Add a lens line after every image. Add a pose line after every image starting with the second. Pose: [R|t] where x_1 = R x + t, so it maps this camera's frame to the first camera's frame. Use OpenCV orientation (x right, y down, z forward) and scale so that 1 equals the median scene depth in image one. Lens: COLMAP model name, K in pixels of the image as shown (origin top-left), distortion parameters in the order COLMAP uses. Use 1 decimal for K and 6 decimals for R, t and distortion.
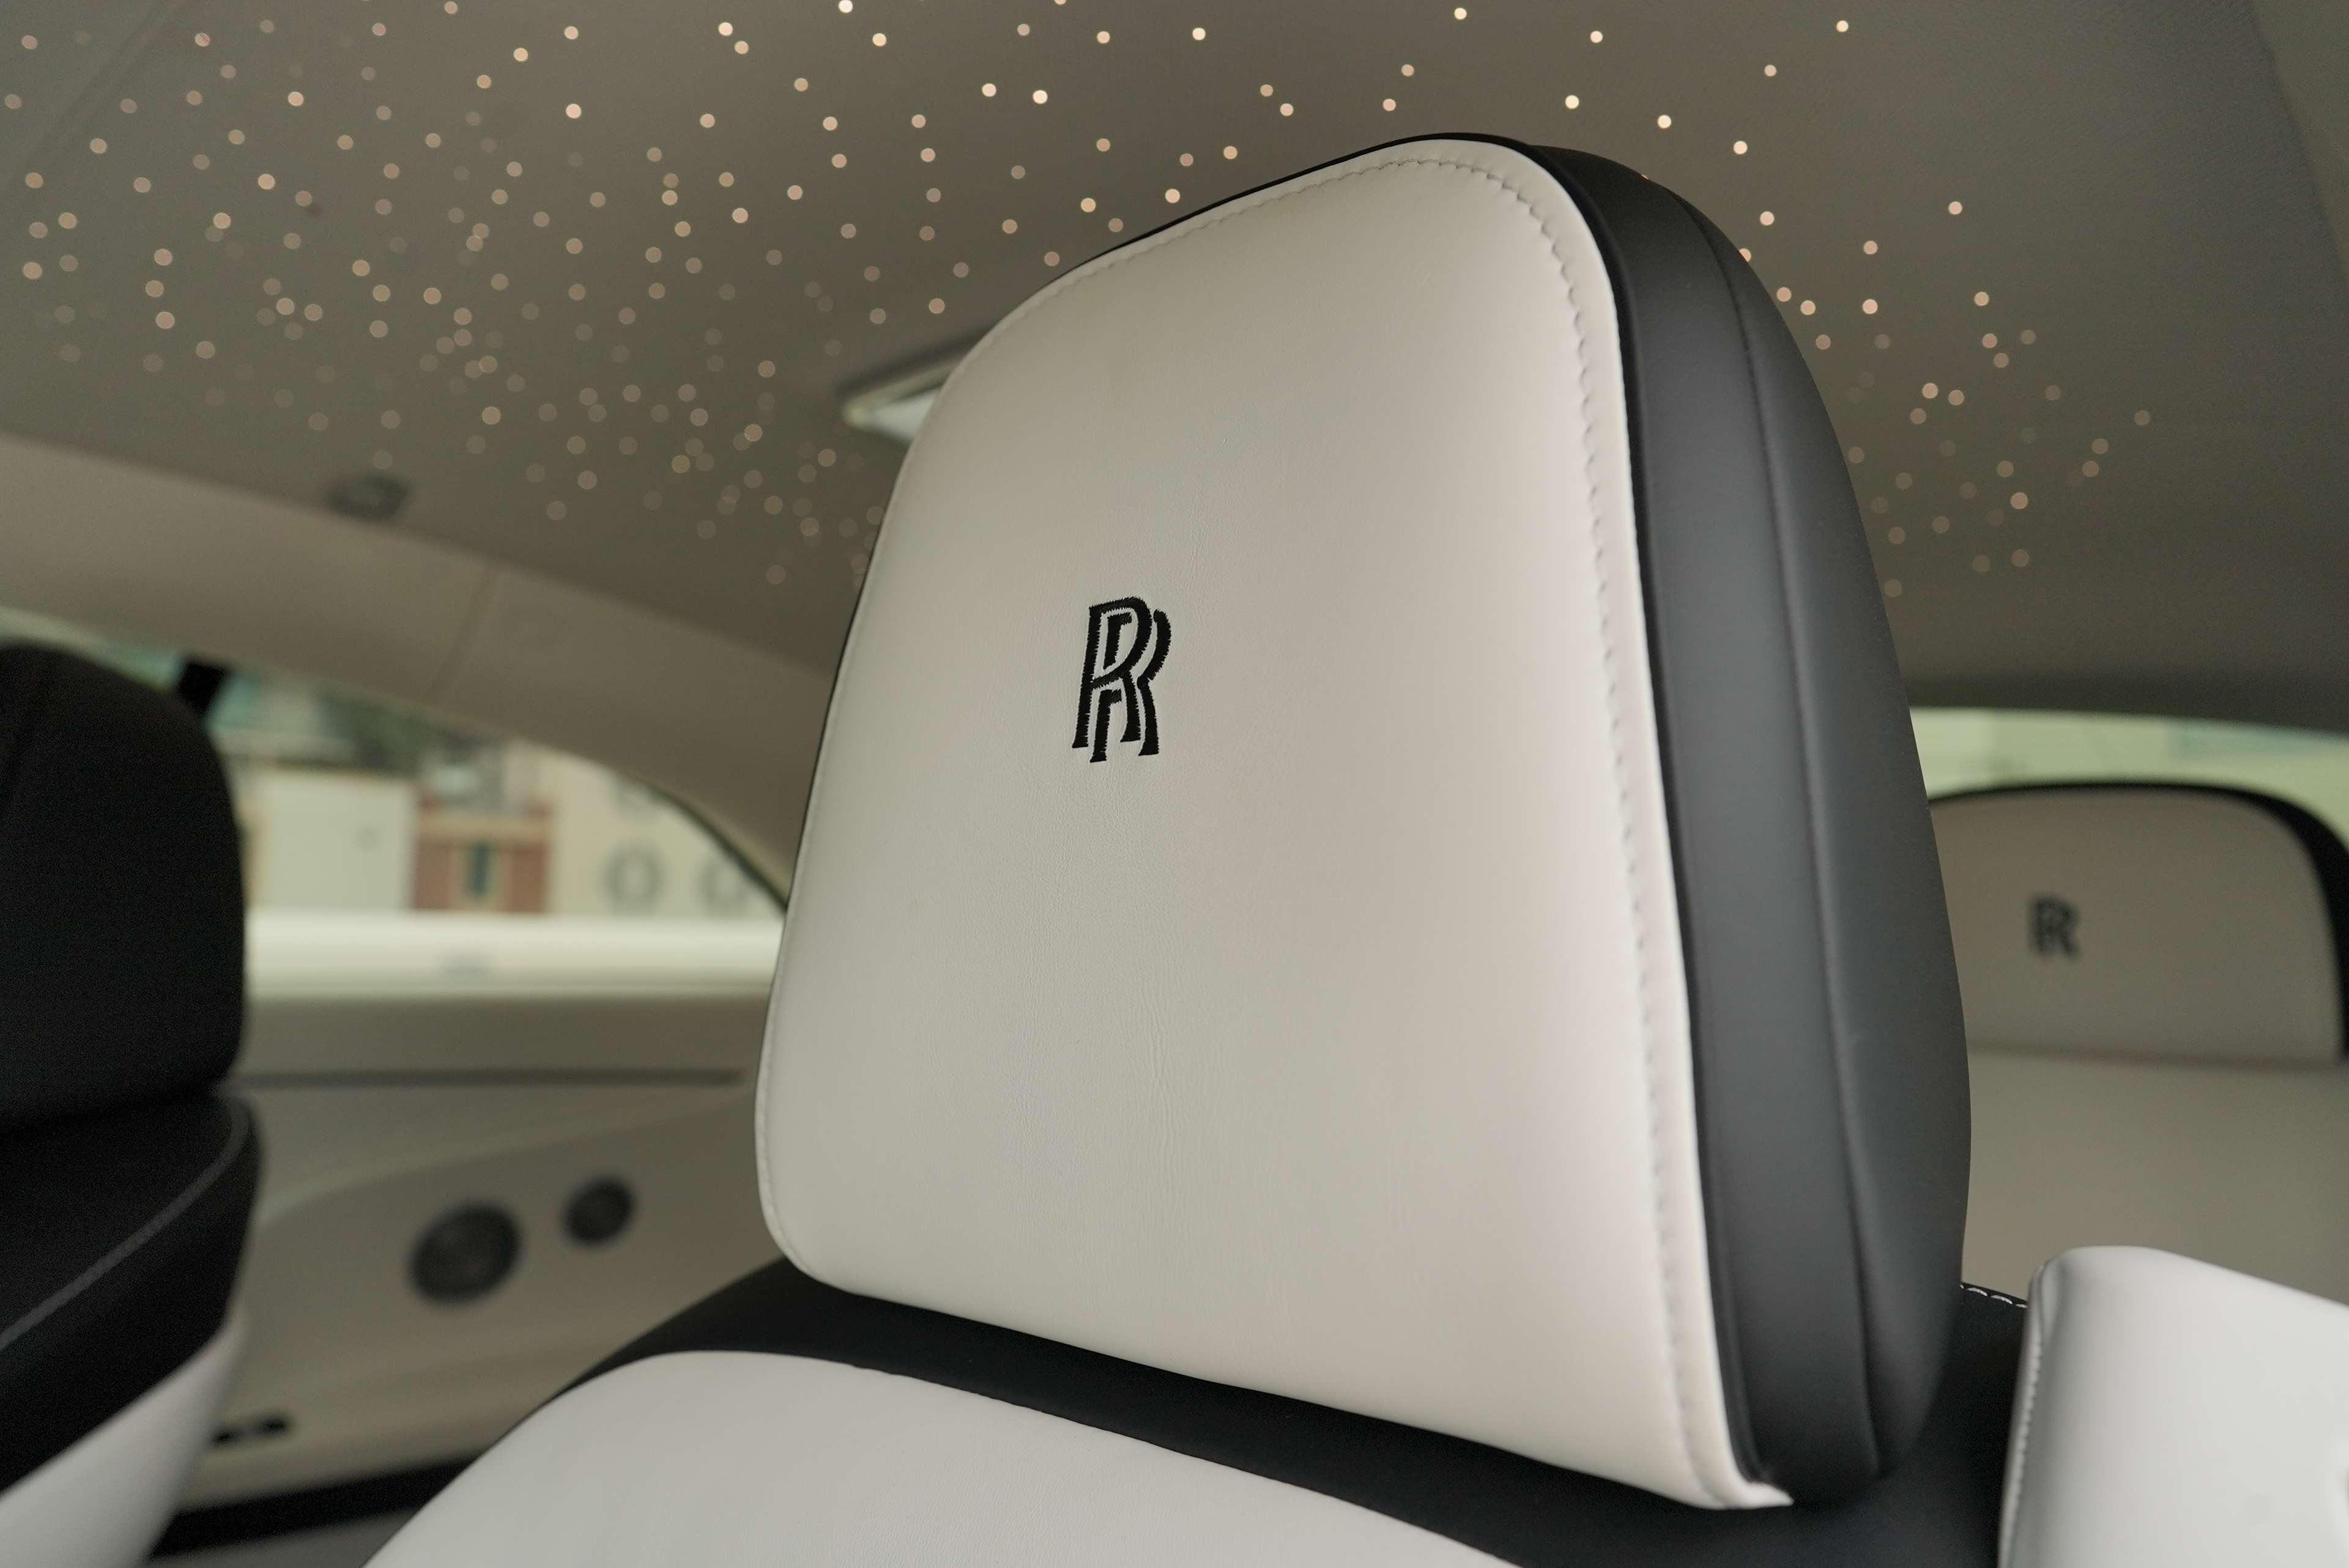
lens RADIAL K [[1559.9, 0, 1186.3], [0, 1559.9, 792.0], [0, 0, 1]] dist [-0.038766, 0.048088]
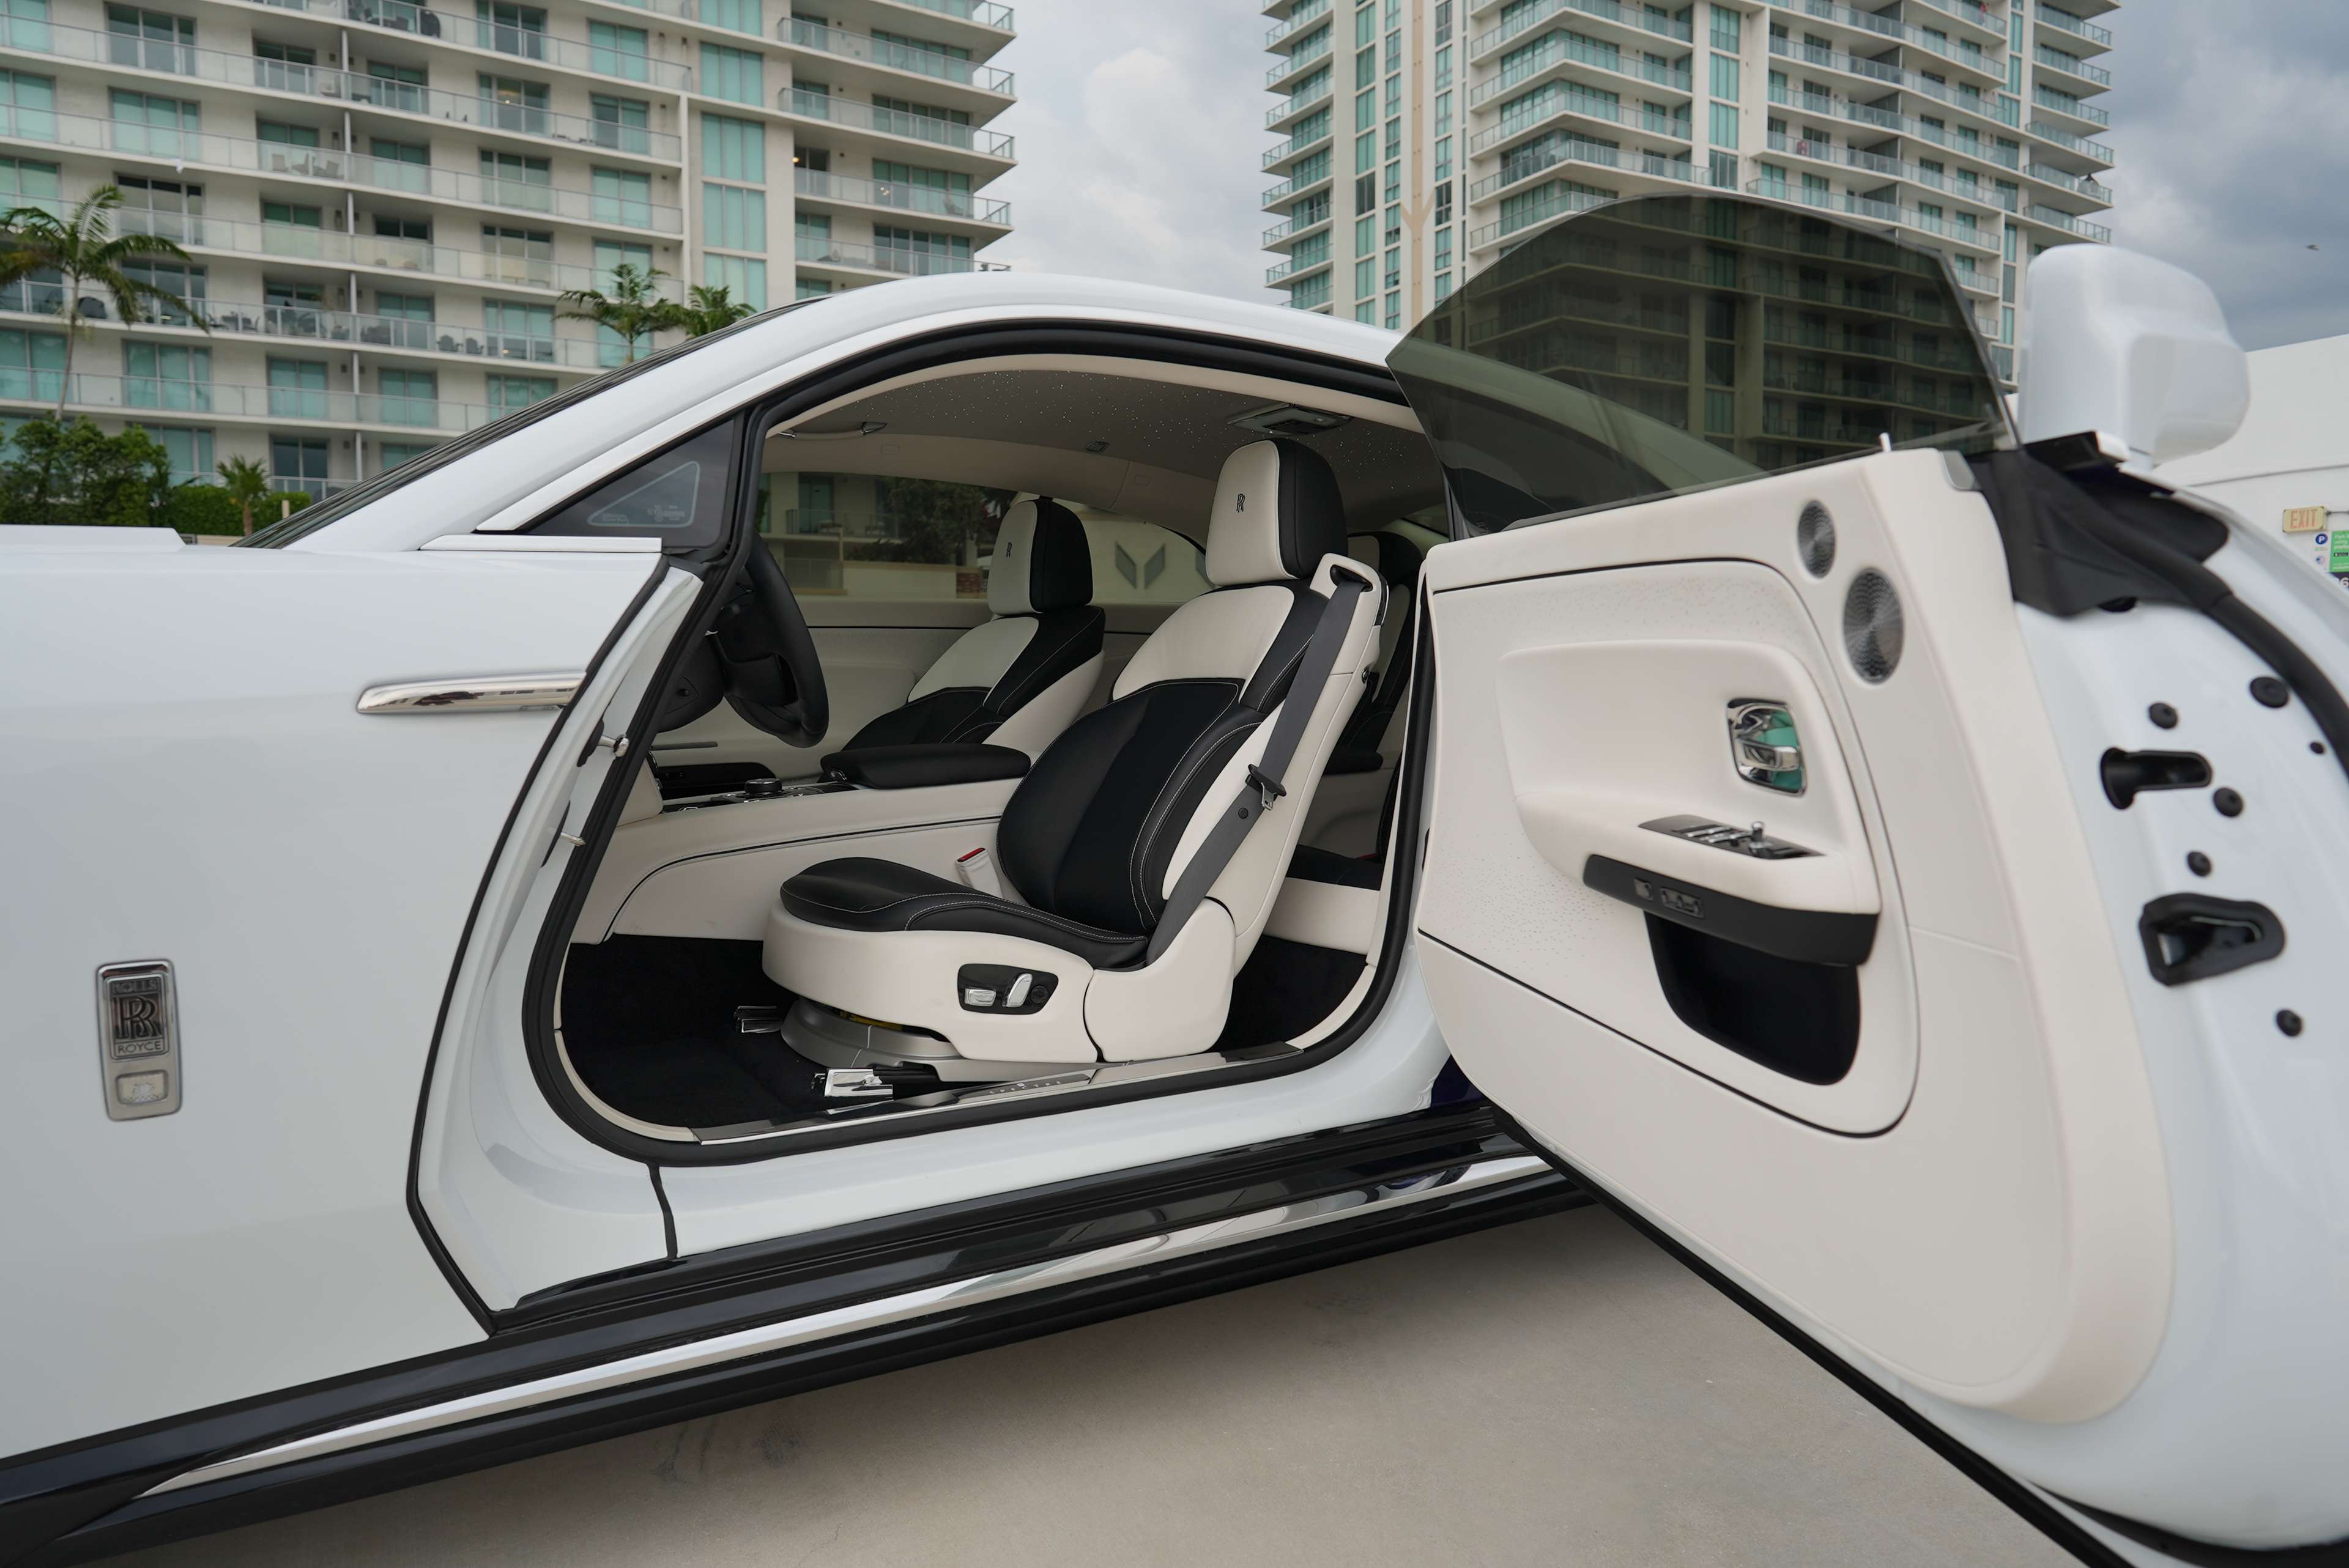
lens RADIAL K [[1559.9, 0, 1186.3], [0, 1559.9, 792.0], [0, 0, 1]] dist [-0.038766, 0.048088]
pose [[0.951385, -0.009328, -0.307863, 0.680667], [0.056764, 0.987730, 0.145492, 0.070349], [0.302728, -0.155894, 0.940241, -2.198995]]
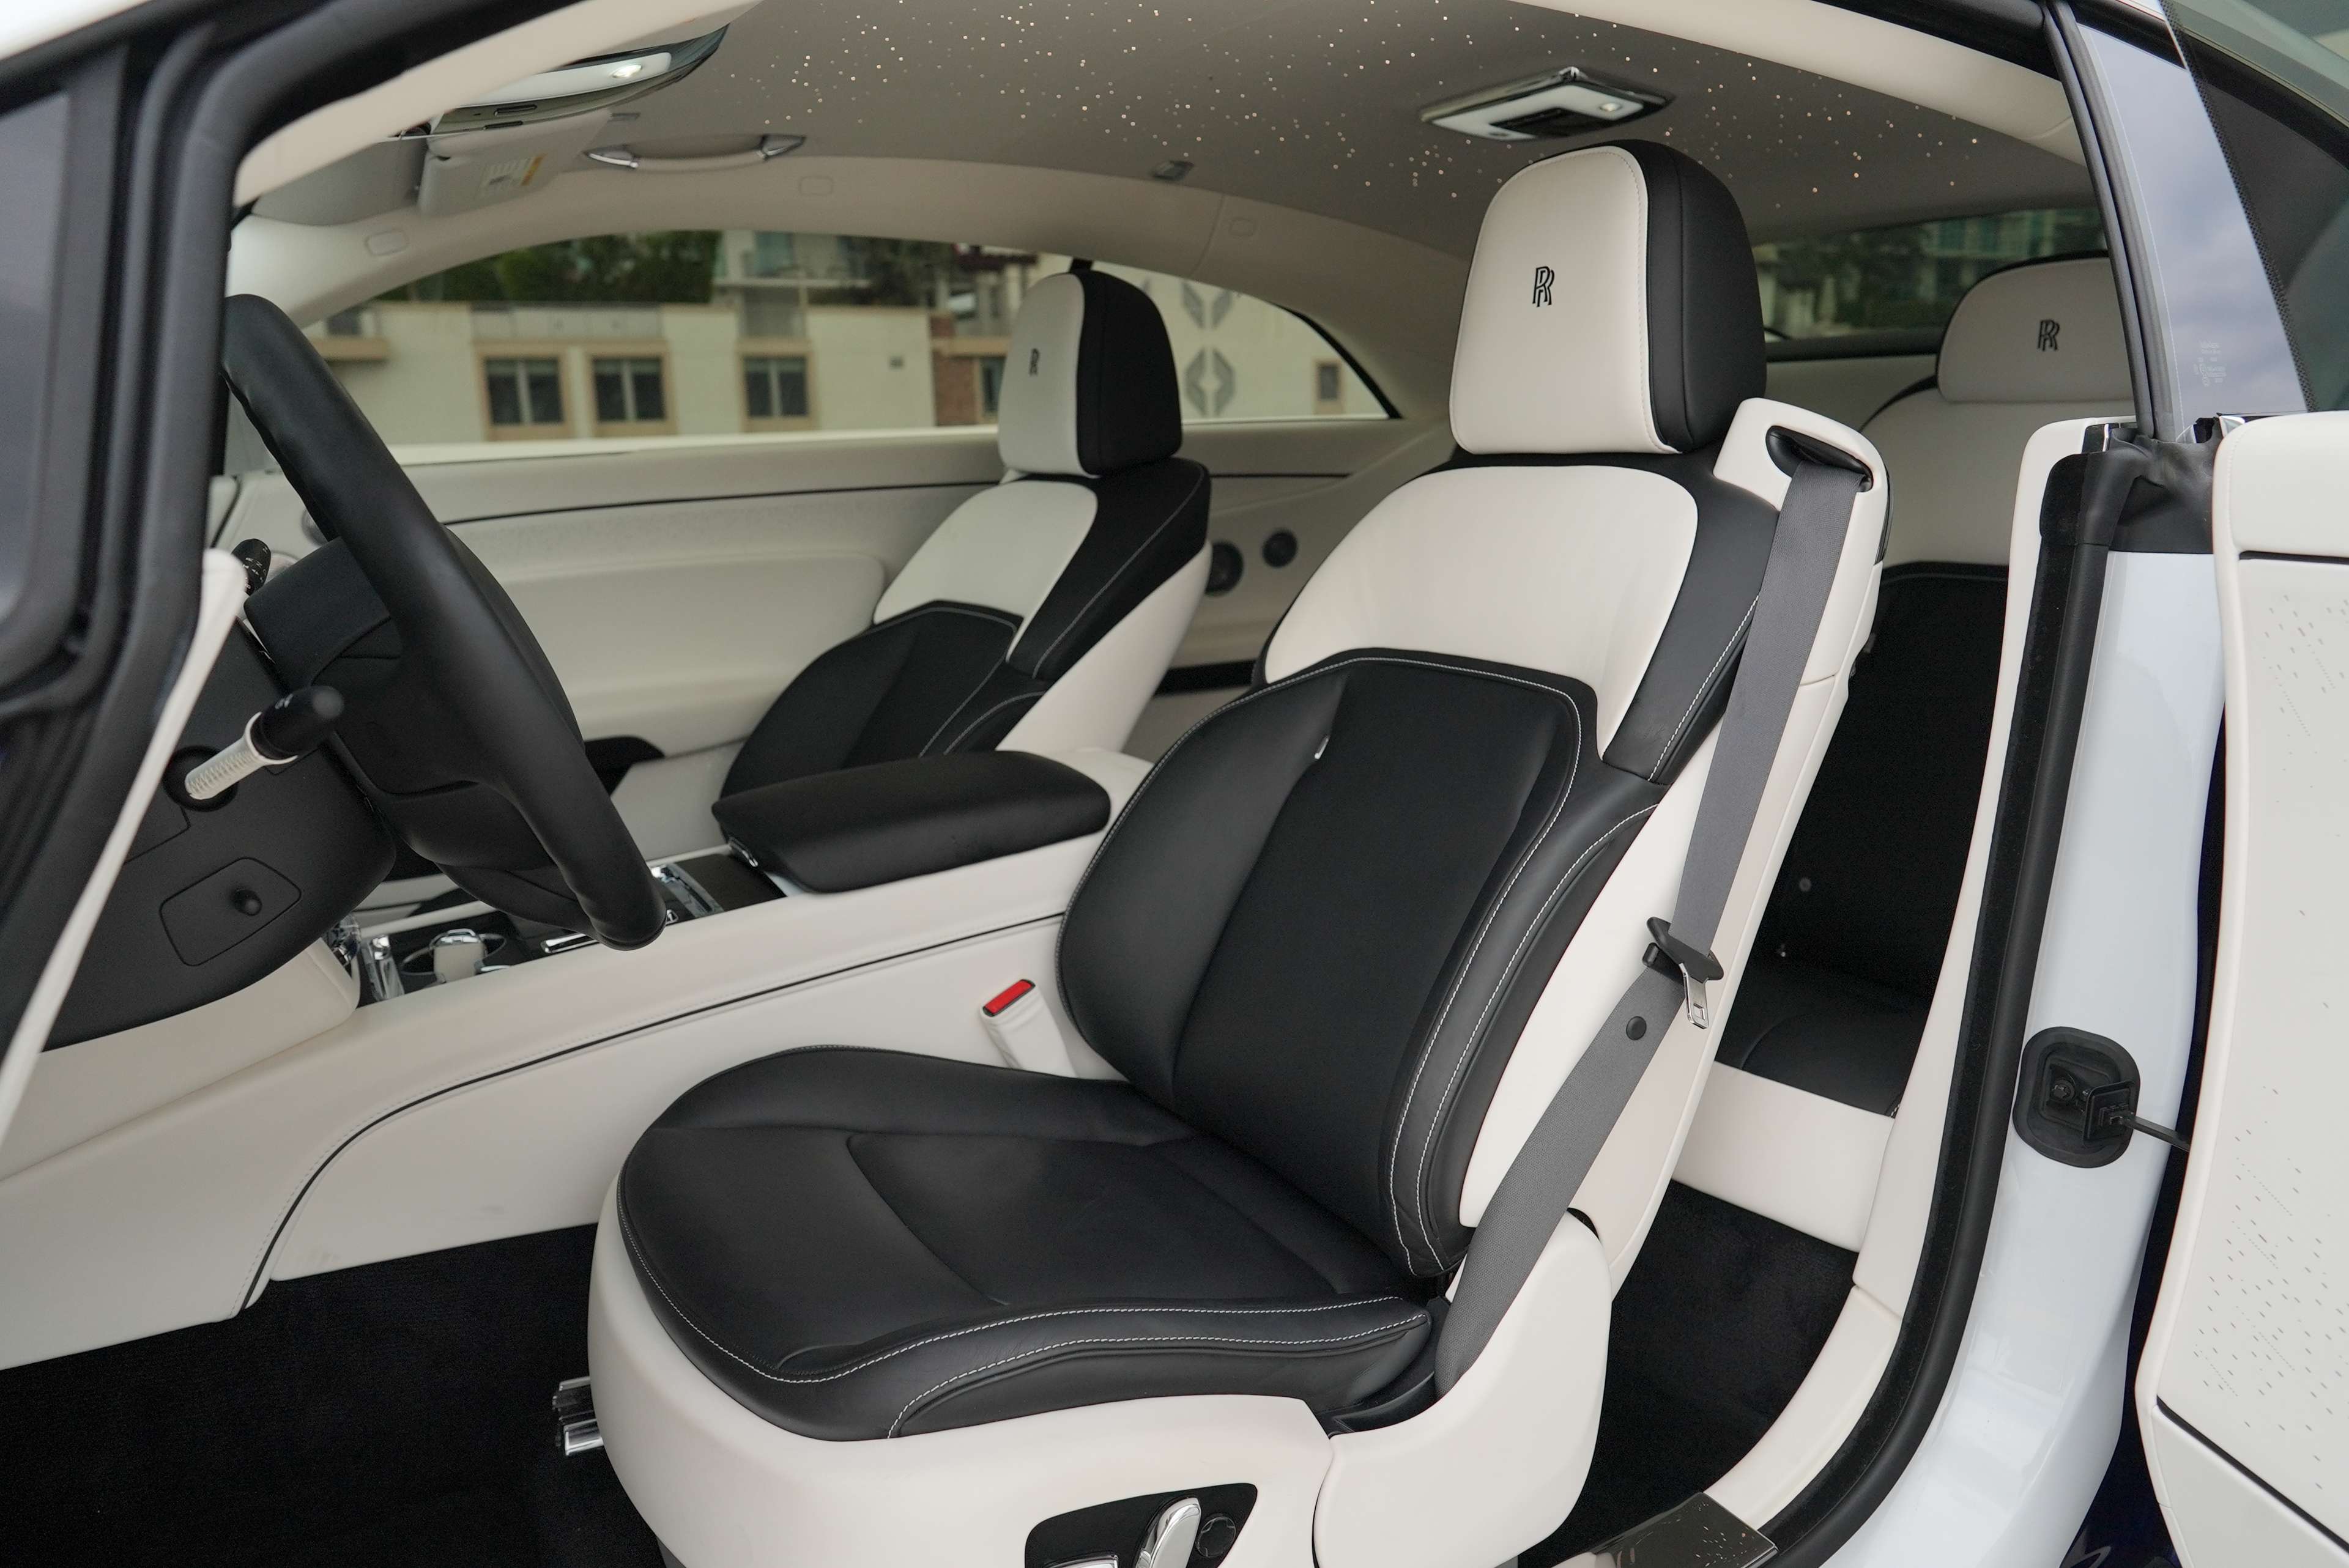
lens RADIAL K [[1535.2, 0, 1174.5], [0, 1535.2, 784.0], [0, 0, 1]] dist [-0.029673, 0.047551]
pose [[0.952373, 0.014705, -0.304582, 0.082798], [0.082604, 0.949050, 0.304107, -0.038764], [0.293536, -0.314783, 0.902634, -0.993143]]
